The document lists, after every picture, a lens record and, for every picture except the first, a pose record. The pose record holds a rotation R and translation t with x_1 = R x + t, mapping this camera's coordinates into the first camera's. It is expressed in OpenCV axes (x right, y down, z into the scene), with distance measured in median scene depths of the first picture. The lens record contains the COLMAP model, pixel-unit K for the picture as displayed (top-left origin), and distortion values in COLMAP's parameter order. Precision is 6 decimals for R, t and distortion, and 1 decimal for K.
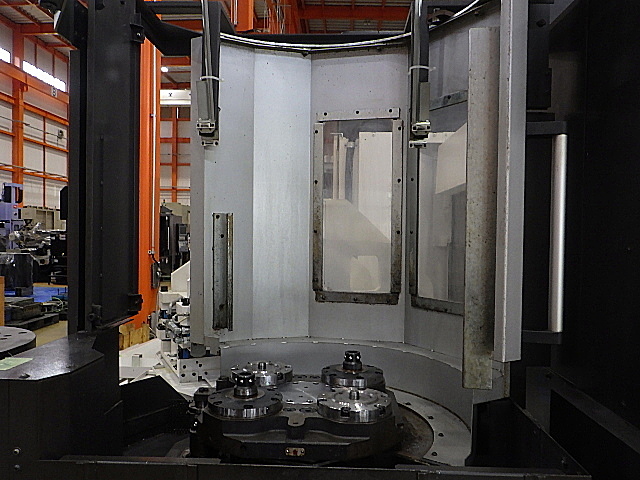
lens RADIAL K [[519.5, 0, 324.6], [0, 519.5, 245.3], [0, 0, 1]] dist [-0.008769, -0.002156]
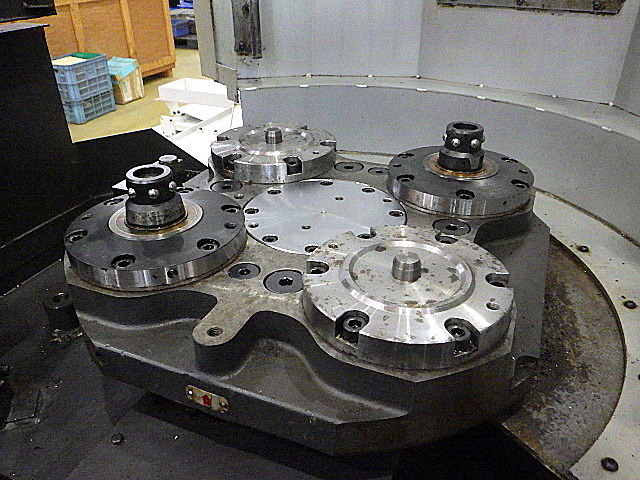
lens RADIAL K [[519.5, 0, 320.9], [0, 519.5, 238.6], [0, 0, 1]] dist [-0.008769, -0.002156]
pose [[0.933372, 0.165873, -0.318281, 0.094501], [0.008787, 0.875971, 0.482283, 0.081997], [0.358802, -0.452947, 0.816150, 0.581555]]
